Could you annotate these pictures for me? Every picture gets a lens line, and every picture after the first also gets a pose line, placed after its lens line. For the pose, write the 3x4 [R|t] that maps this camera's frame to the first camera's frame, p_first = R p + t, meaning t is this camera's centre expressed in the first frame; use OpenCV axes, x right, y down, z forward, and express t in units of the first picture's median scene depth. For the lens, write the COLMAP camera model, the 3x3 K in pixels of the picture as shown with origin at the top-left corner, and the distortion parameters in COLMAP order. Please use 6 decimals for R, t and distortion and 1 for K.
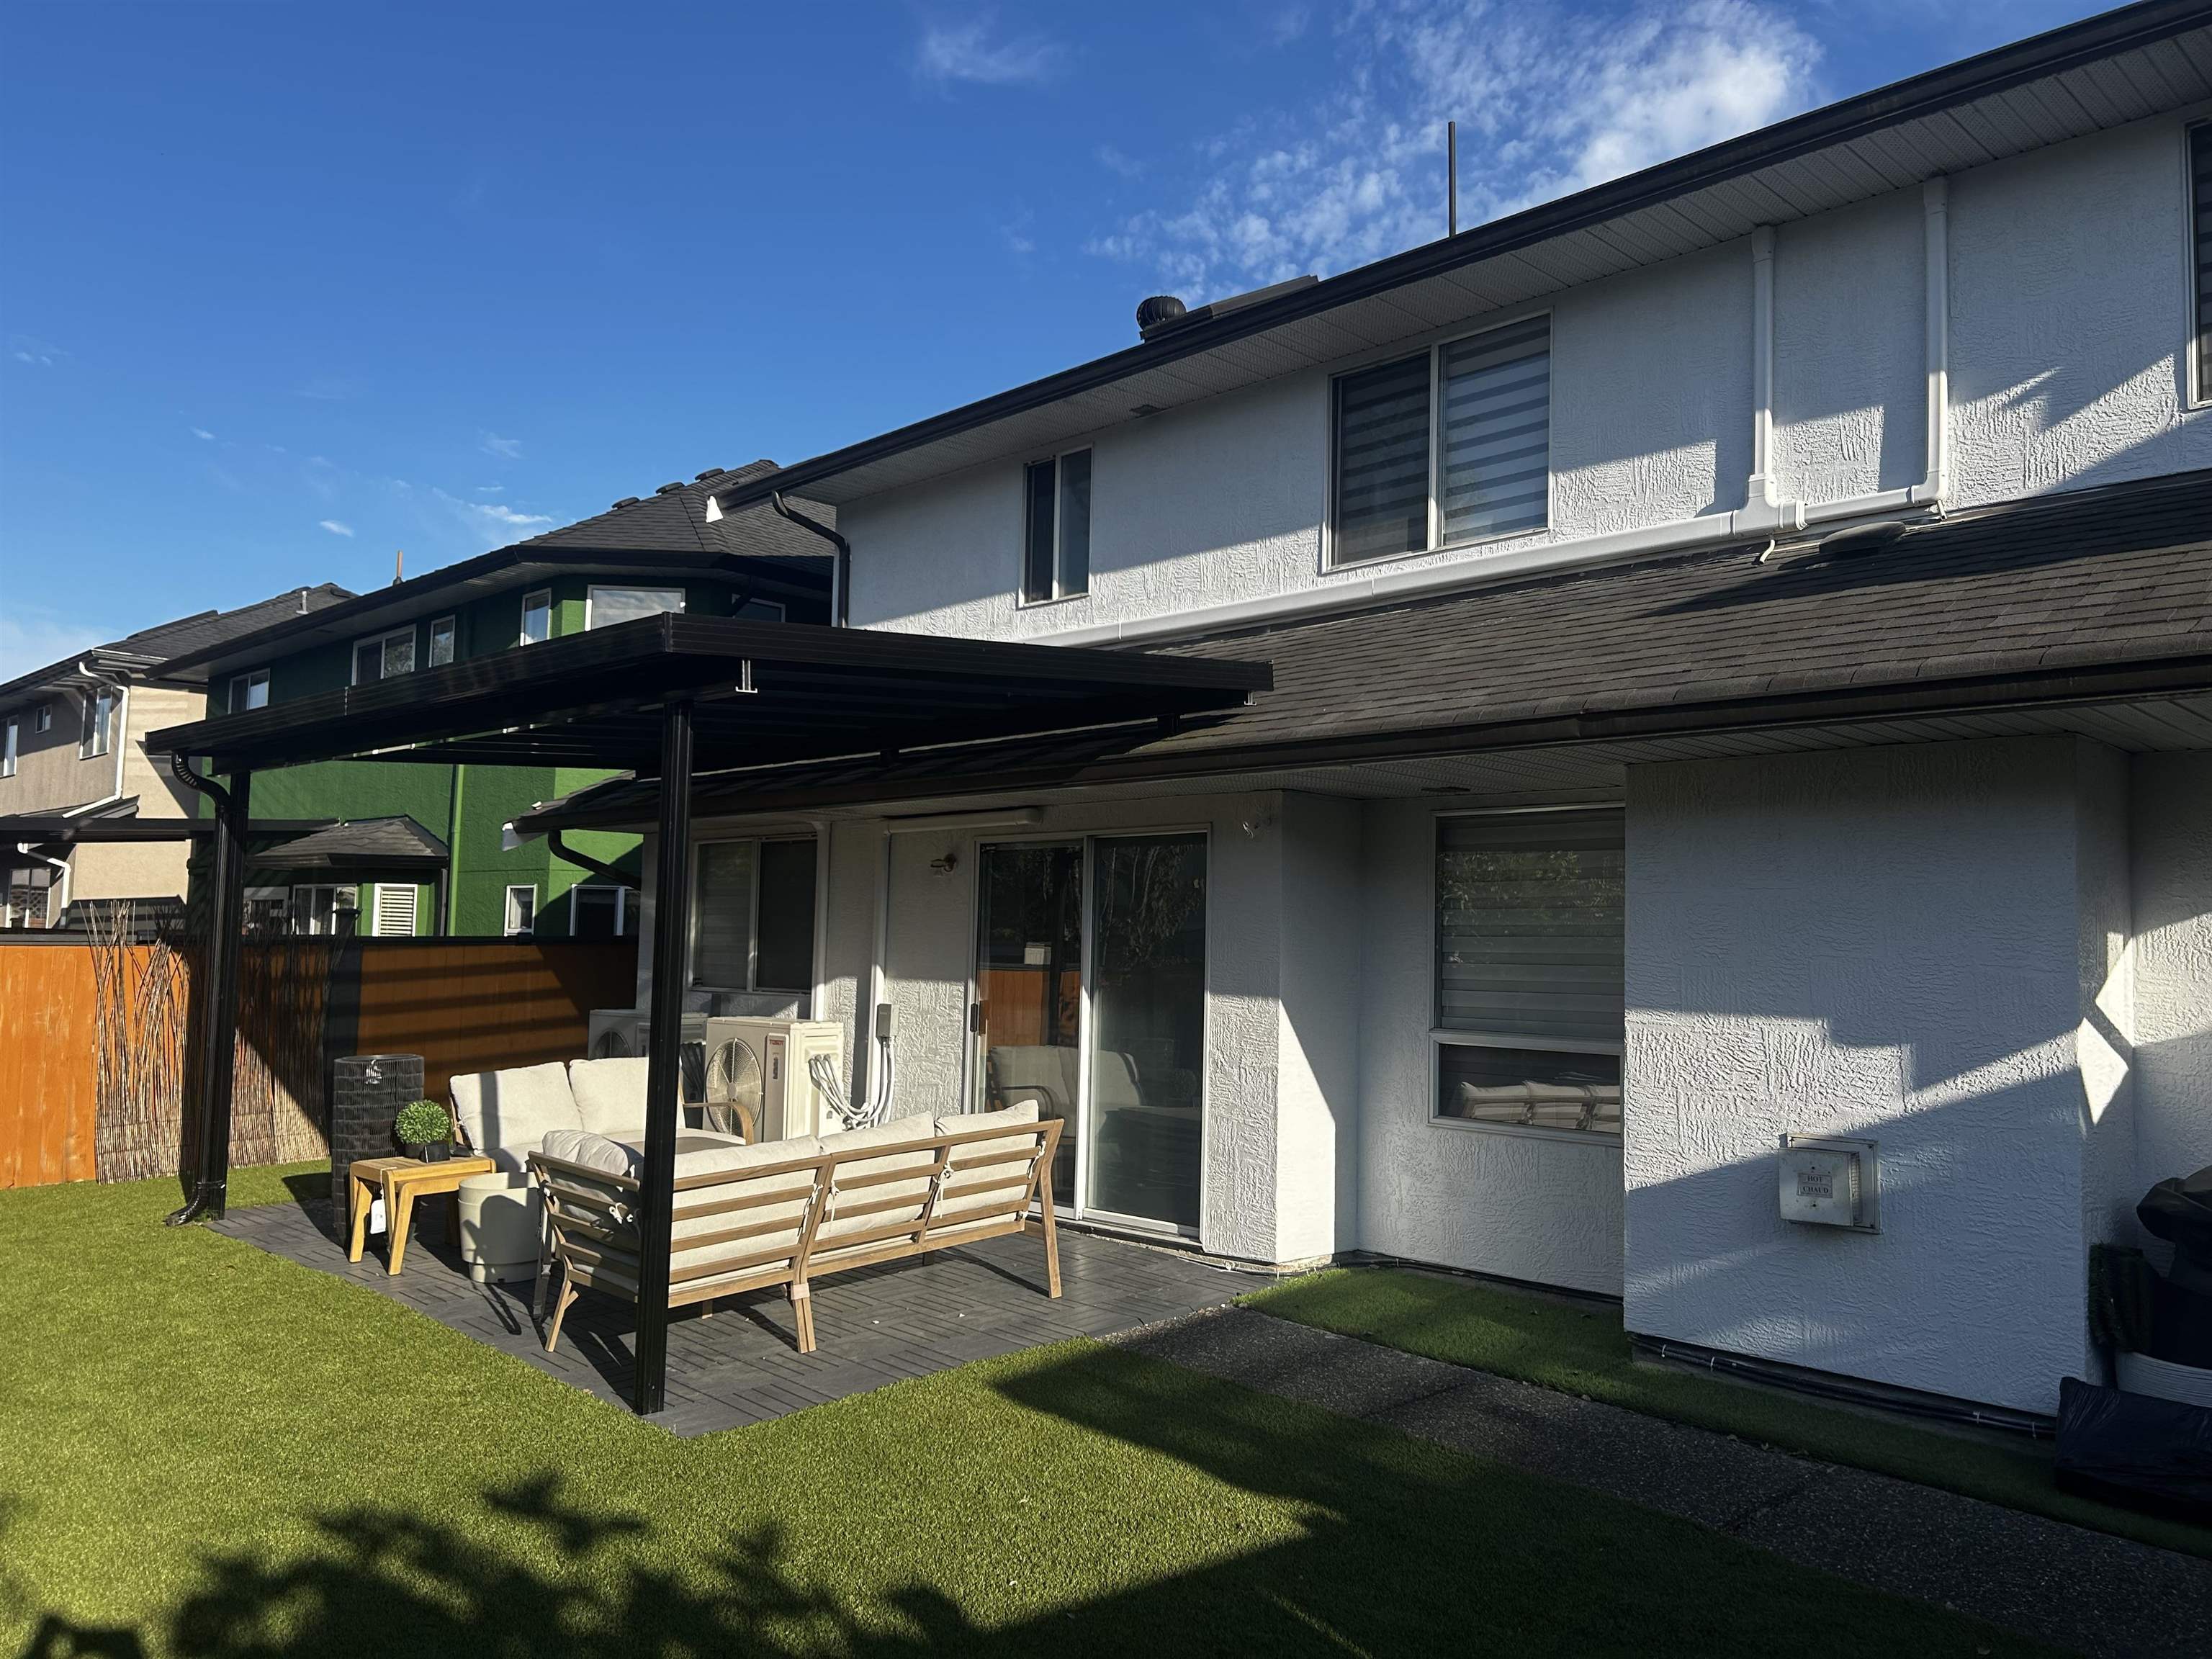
lens RADIAL K [[1655.5, 0, 1090.3], [0, 1655.5, 830.5], [0, 0, 1]] dist [0.076664, -0.104080]
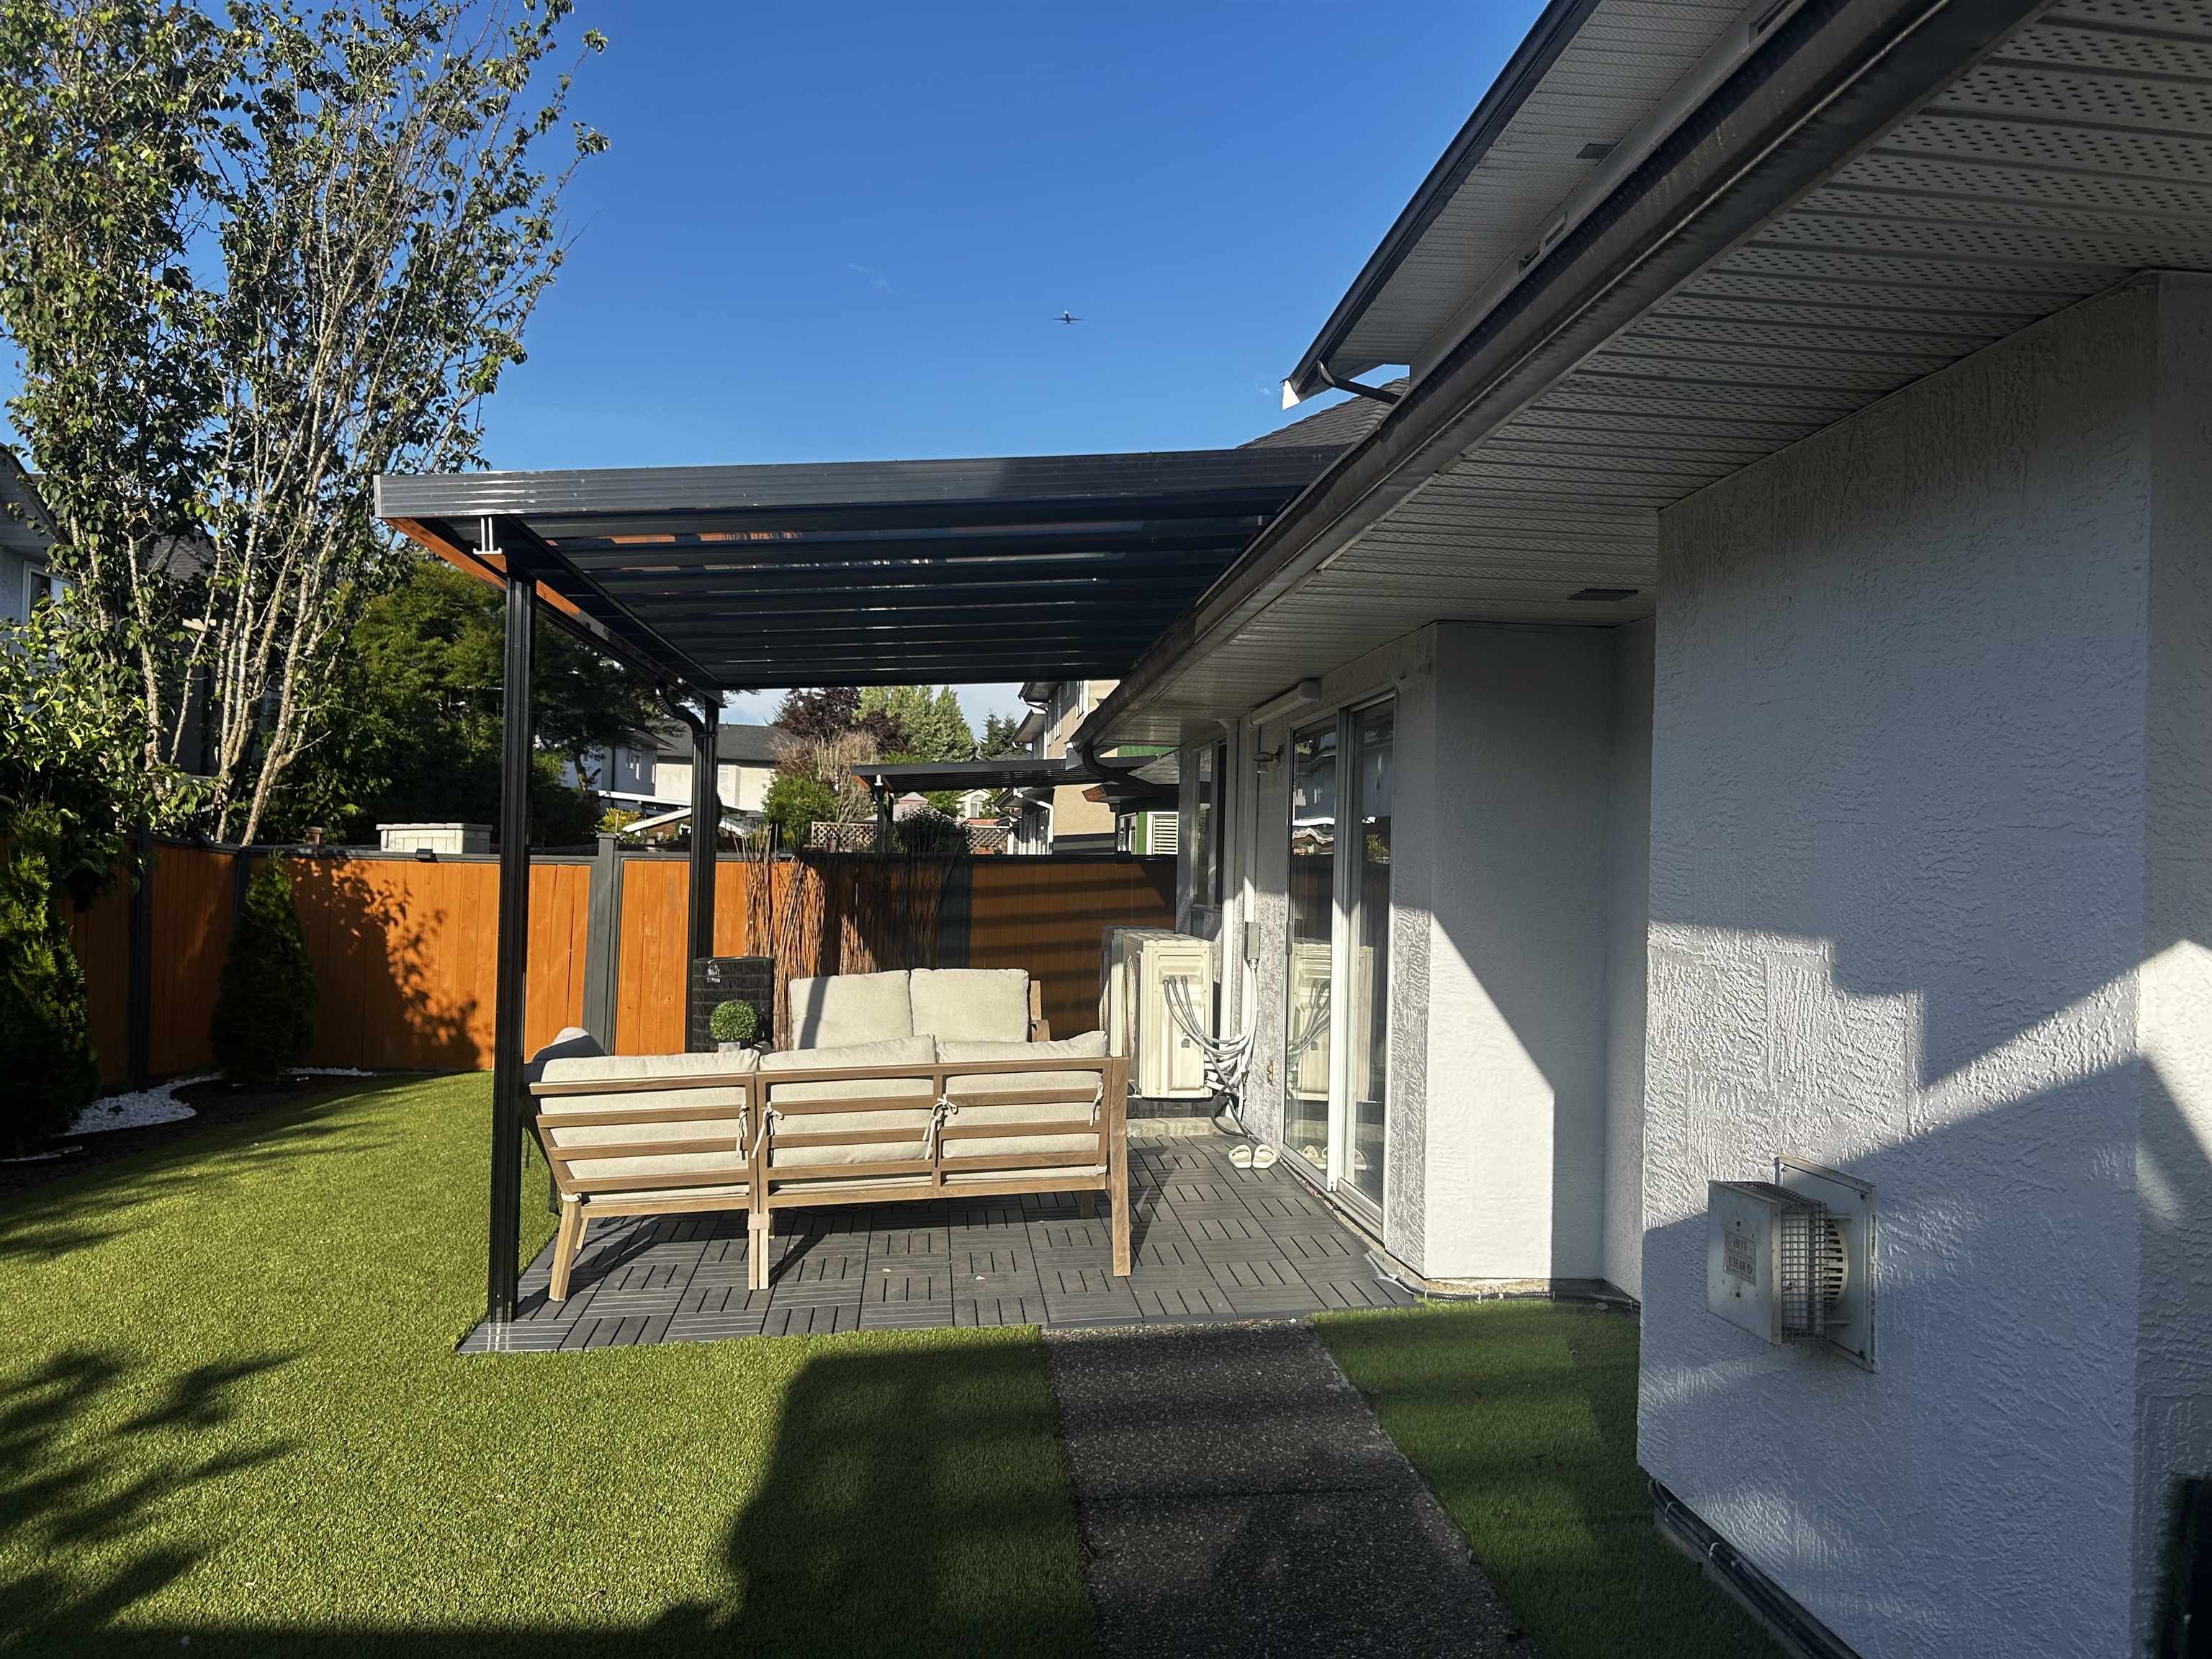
lens RADIAL K [[1655.5, 0, 1090.3], [0, 1655.5, 830.5], [0, 0, 1]] dist [0.076664, -0.104080]
pose [[0.777627, -0.019227, -0.628431, 0.591838], [0.042468, 0.998856, 0.021989, 0.058044], [0.627289, -0.043788, 0.777554, 0.463229]]
